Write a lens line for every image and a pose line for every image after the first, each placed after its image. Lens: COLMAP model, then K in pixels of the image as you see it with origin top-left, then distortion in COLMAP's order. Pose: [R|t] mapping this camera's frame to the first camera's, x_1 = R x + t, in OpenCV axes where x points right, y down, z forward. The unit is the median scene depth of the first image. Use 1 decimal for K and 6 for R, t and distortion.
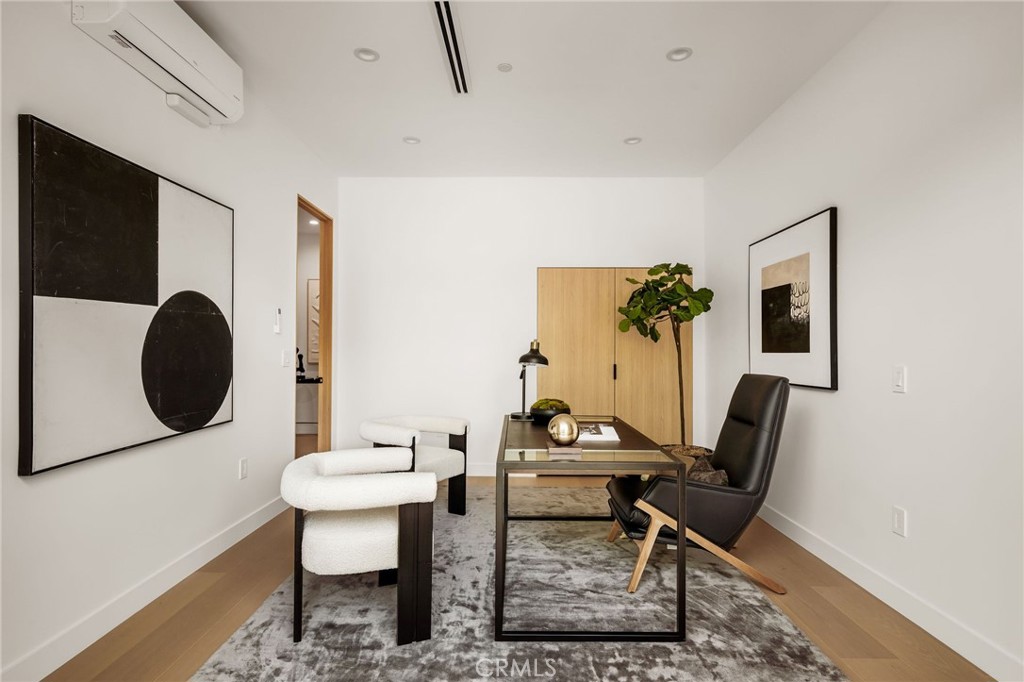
lens RADIAL K [[539.9, 0, 512.0], [0, 539.9, 341.0], [0, 0, 1]] dist [0.000105, -0.000039]
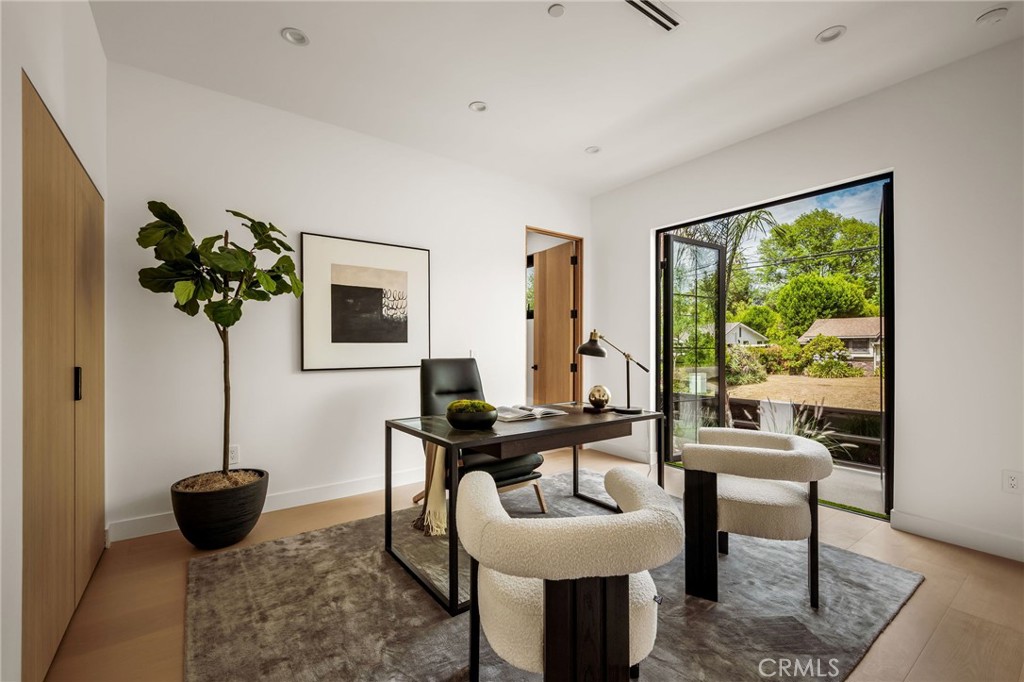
lens RADIAL K [[433.7, 0, 512.0], [0, 433.7, 341.0], [0, 0, 1]] dist [0.000317, 0.000029]
pose [[-0.601893, 0.001917, 0.798574, -0.505758], [-0.019919, 0.999650, -0.017412, 0.030220], [-0.798328, -0.026387, -0.601644, 1.417266]]
